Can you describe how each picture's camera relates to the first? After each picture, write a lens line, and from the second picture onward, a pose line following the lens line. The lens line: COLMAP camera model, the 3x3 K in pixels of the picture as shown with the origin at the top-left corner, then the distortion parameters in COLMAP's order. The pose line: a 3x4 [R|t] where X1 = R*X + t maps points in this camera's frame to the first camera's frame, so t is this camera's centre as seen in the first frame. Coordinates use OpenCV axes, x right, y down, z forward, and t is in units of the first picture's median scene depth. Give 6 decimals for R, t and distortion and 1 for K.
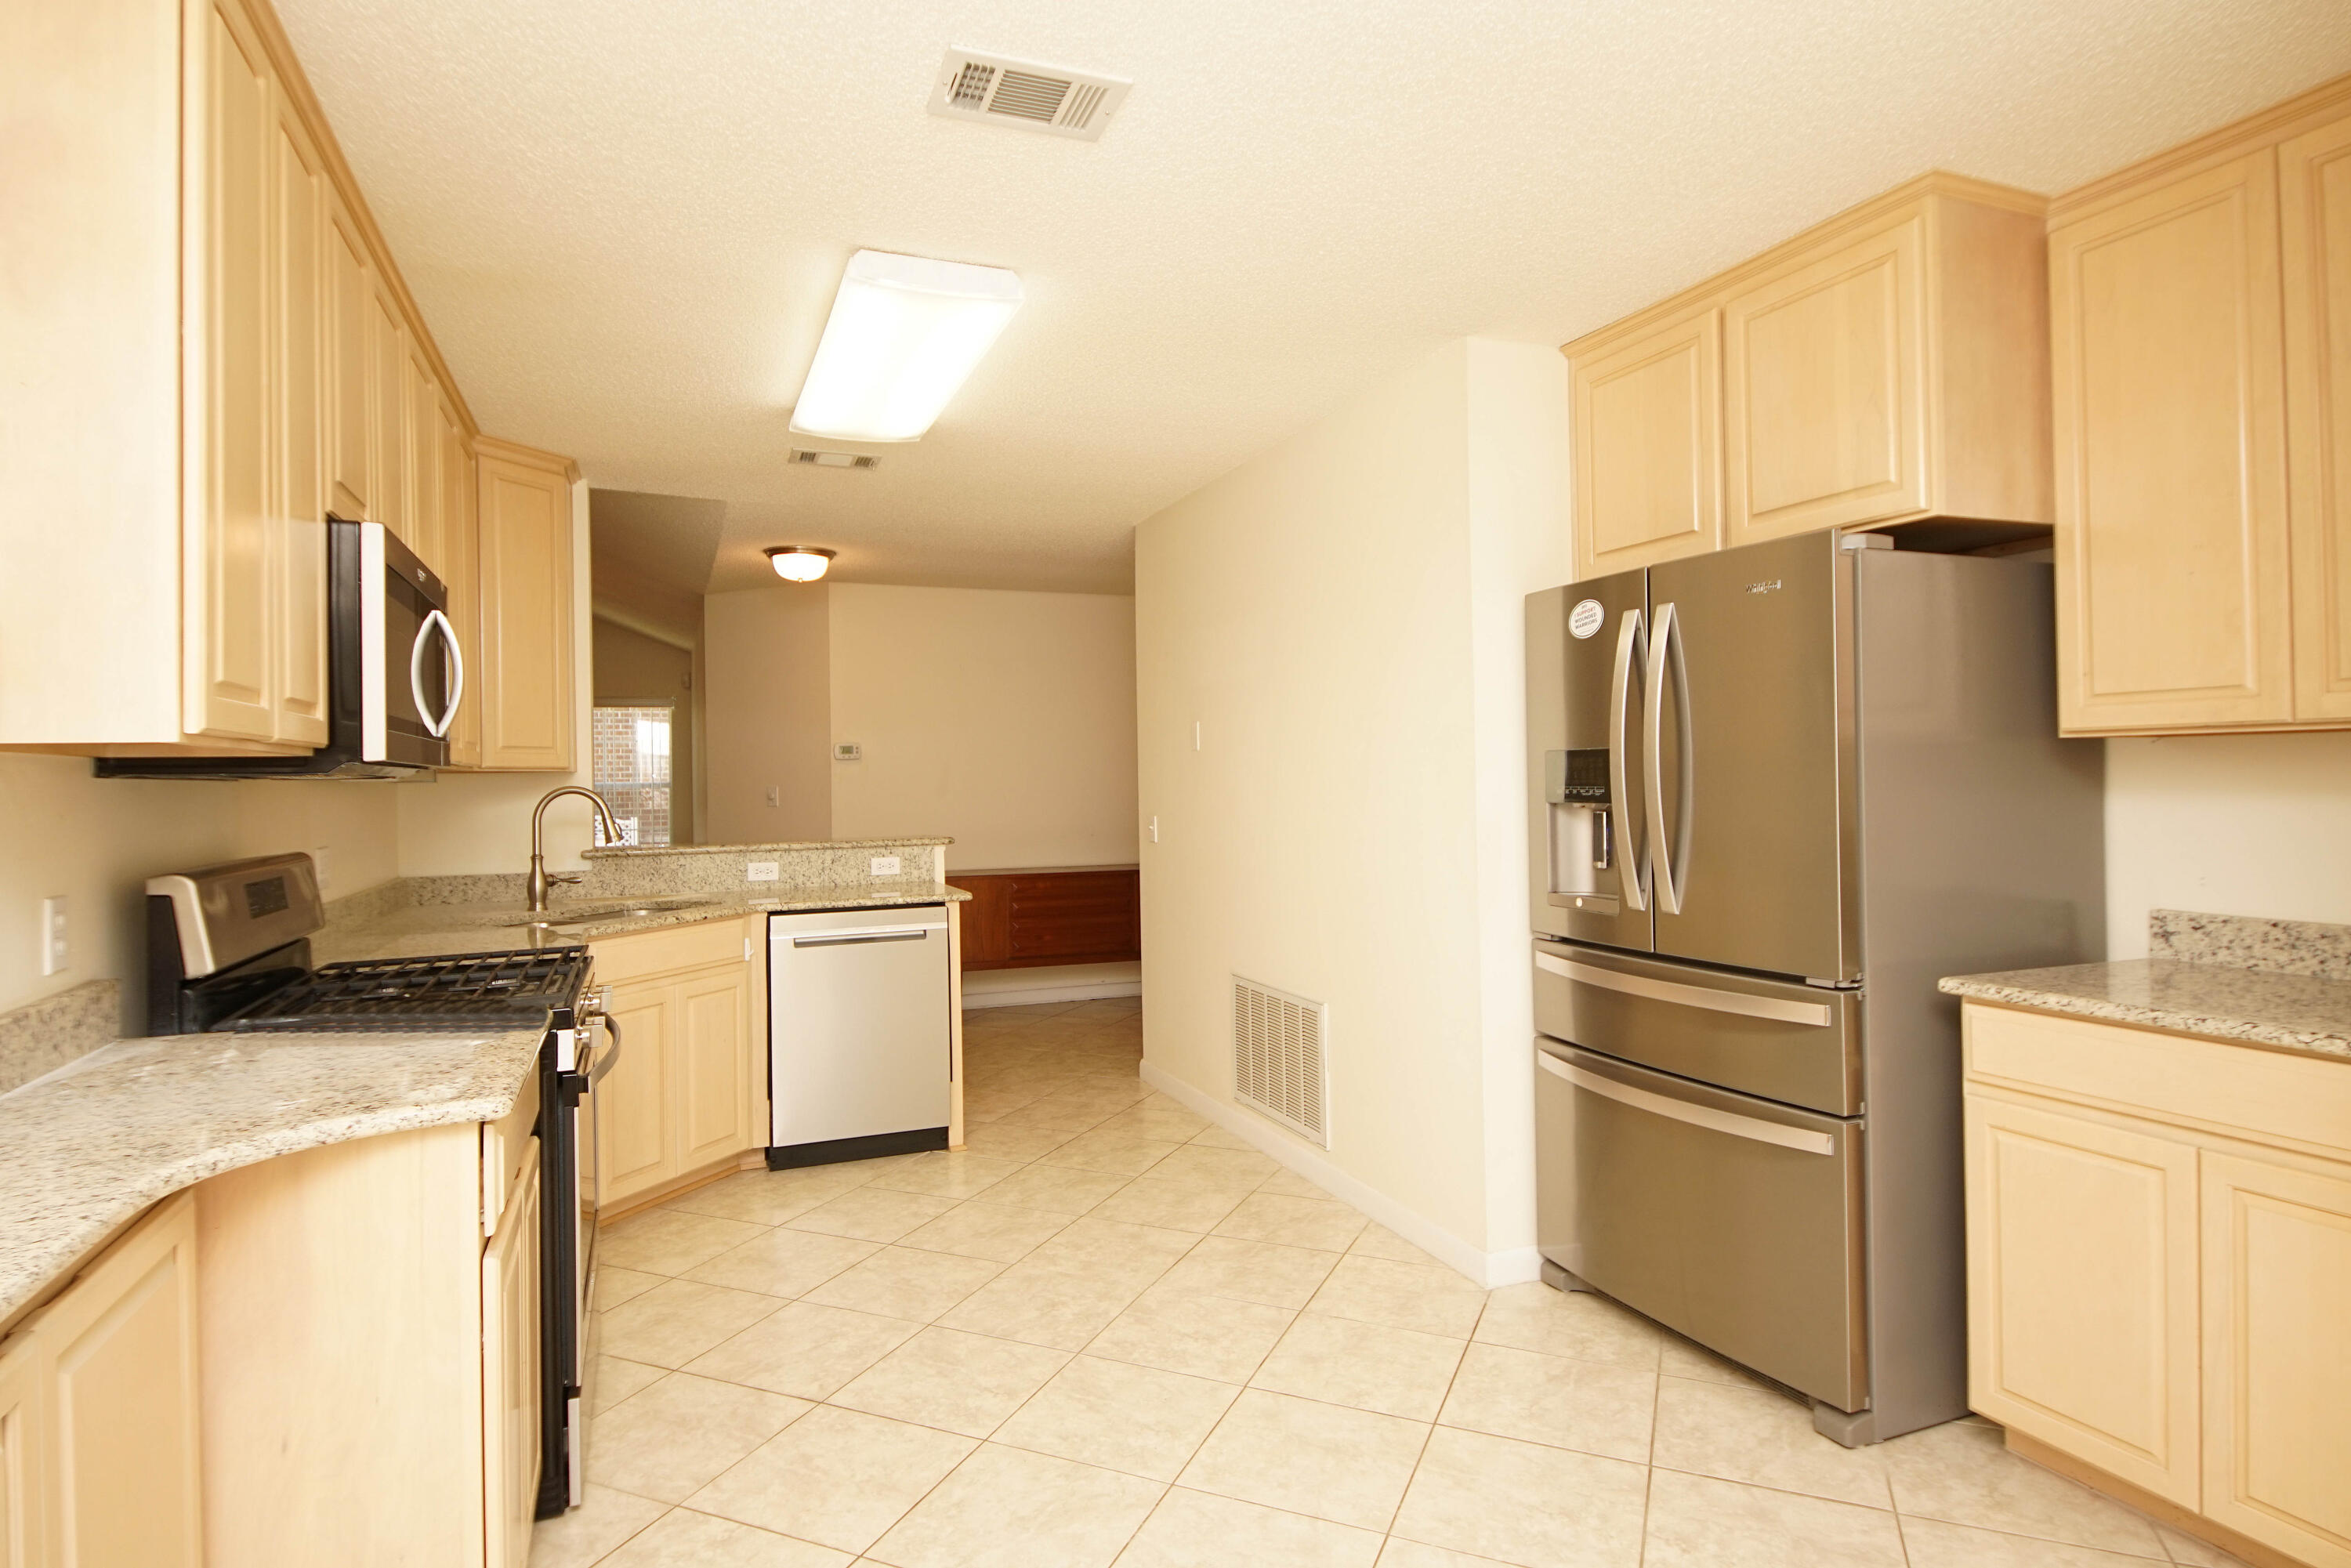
lens RADIAL K [[1260.0, 0, 1153.4], [0, 1260.0, 768.0], [0, 0, 1]] dist [0.023606, -0.024451]
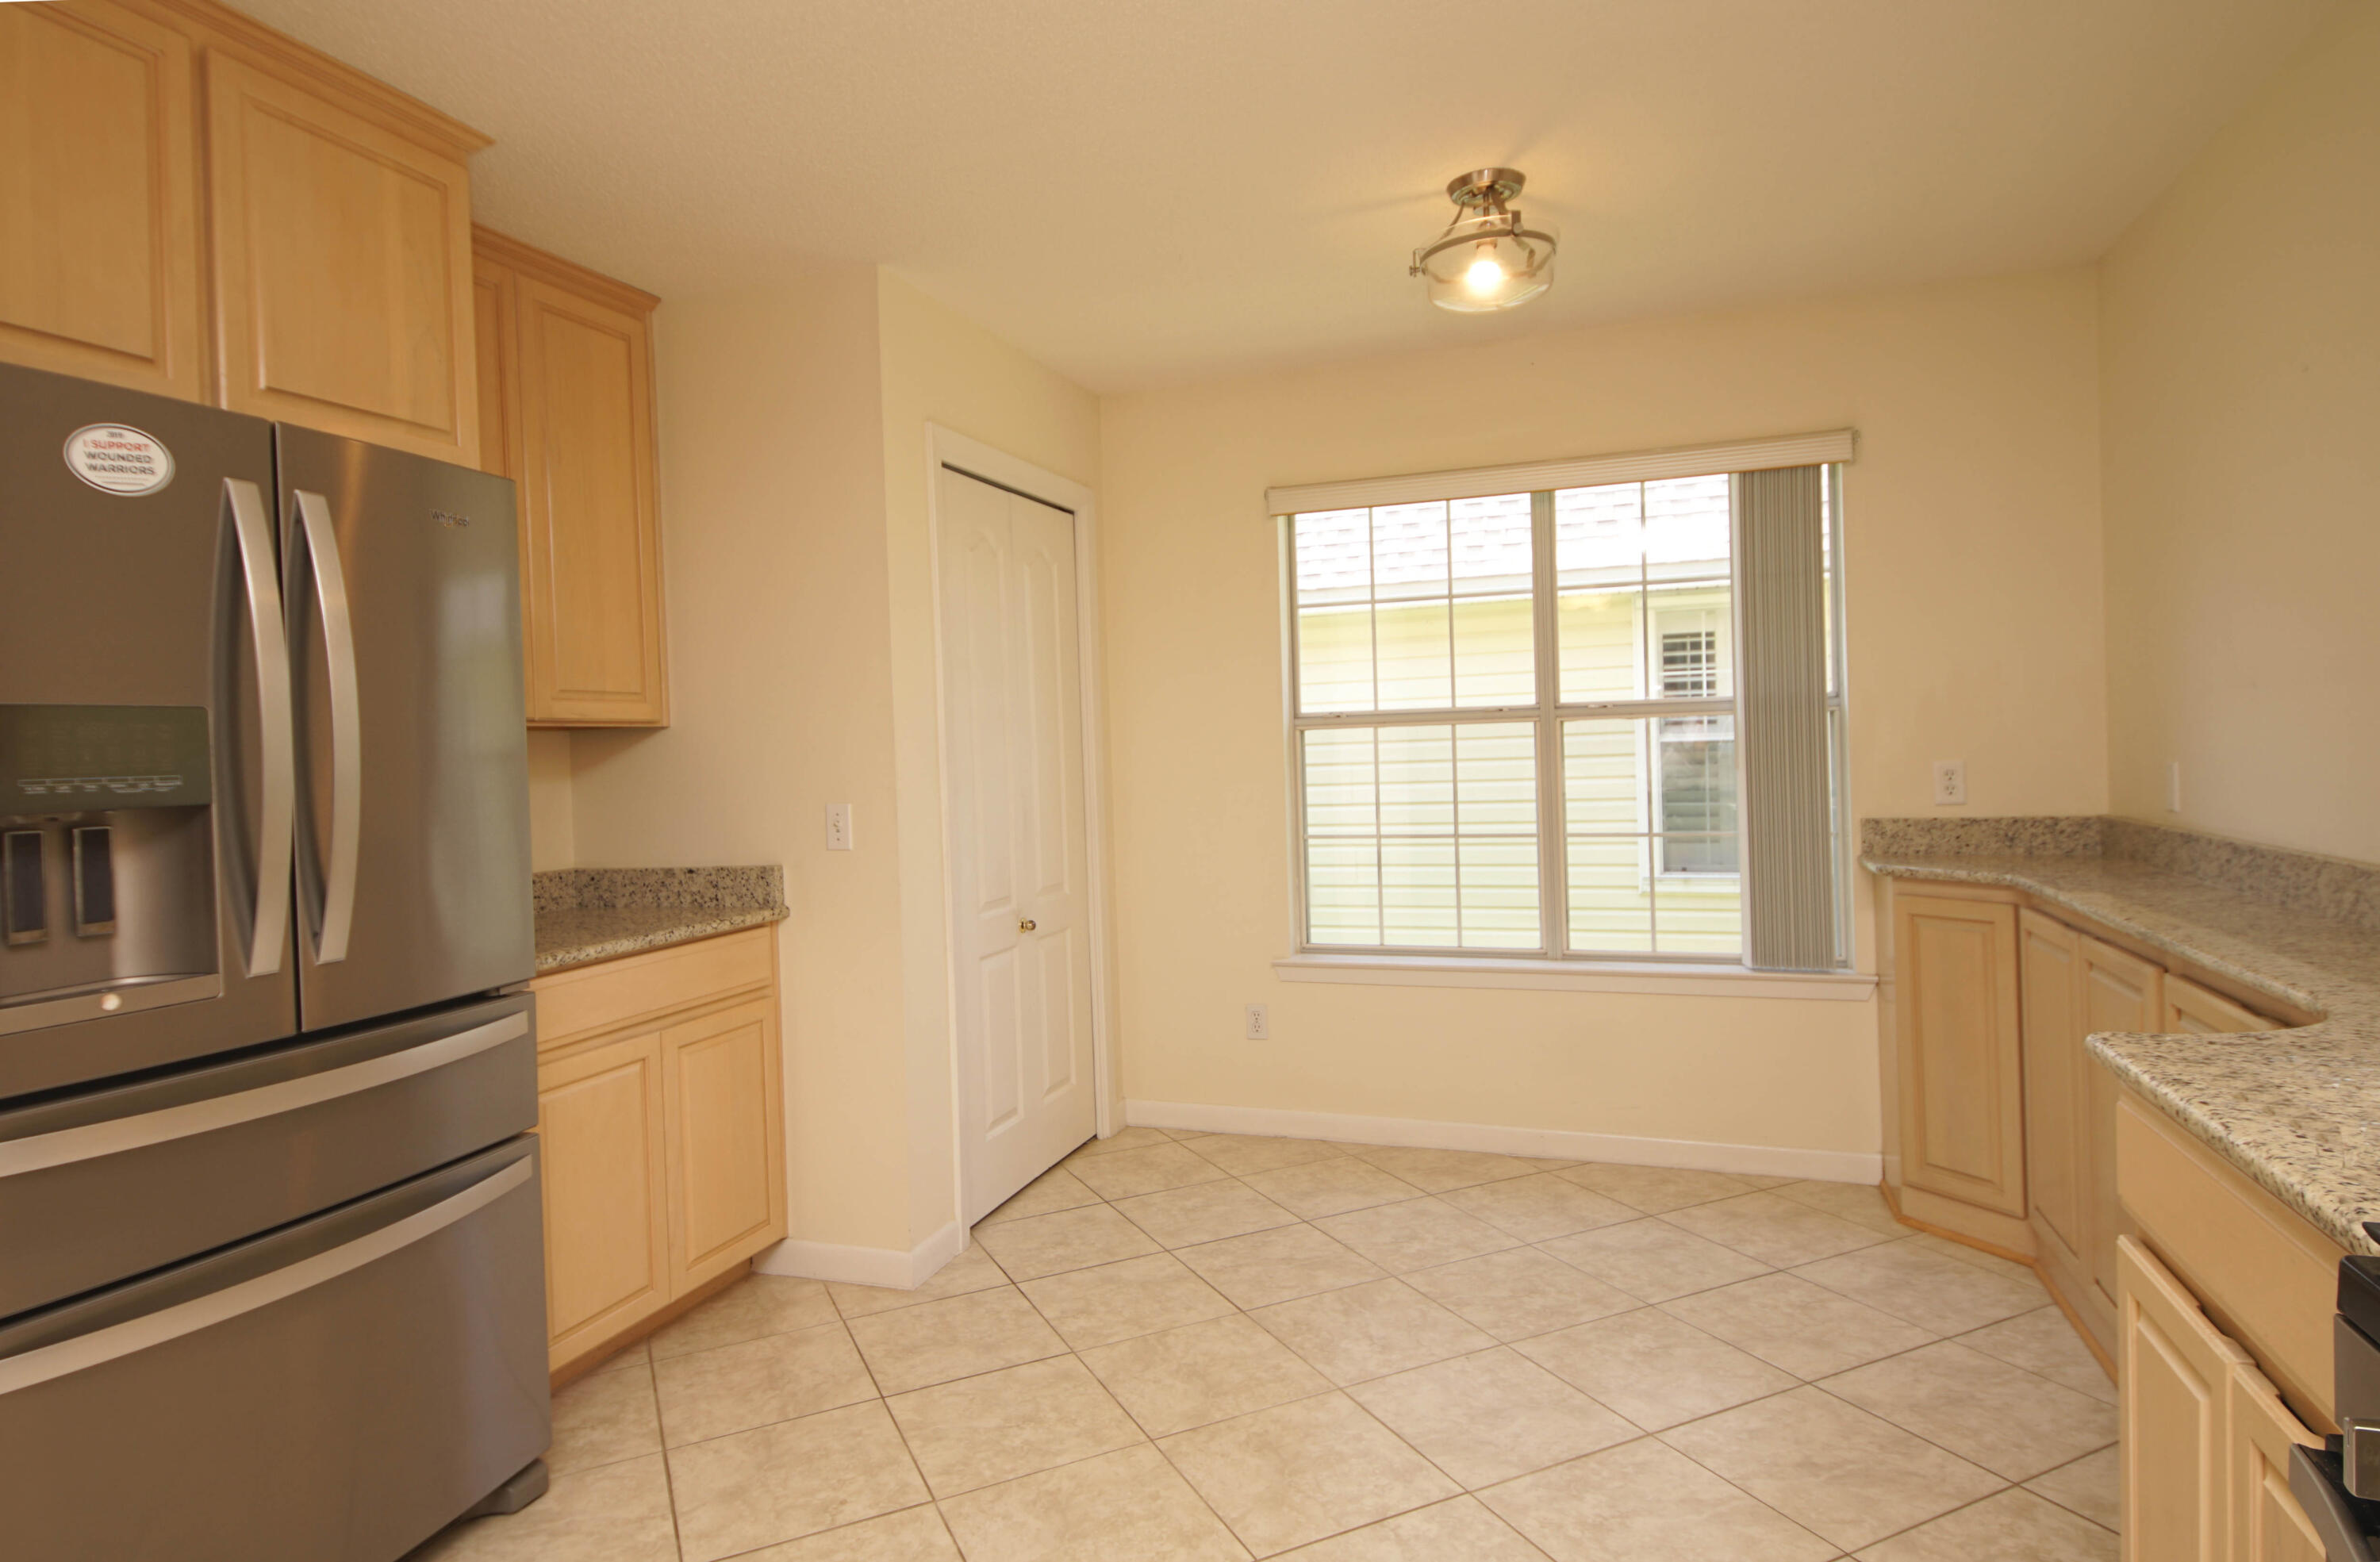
lens RADIAL K [[1323.3, 0, 1165.1], [0, 1323.3, 766.5], [0, 0, 1]] dist [0.022051, -0.020699]
pose [[-0.745653, 0.030795, 0.665622, -0.282621], [0.039161, 0.999230, -0.002361, 0.023094], [-0.665183, 0.024306, -0.746285, 0.909741]]
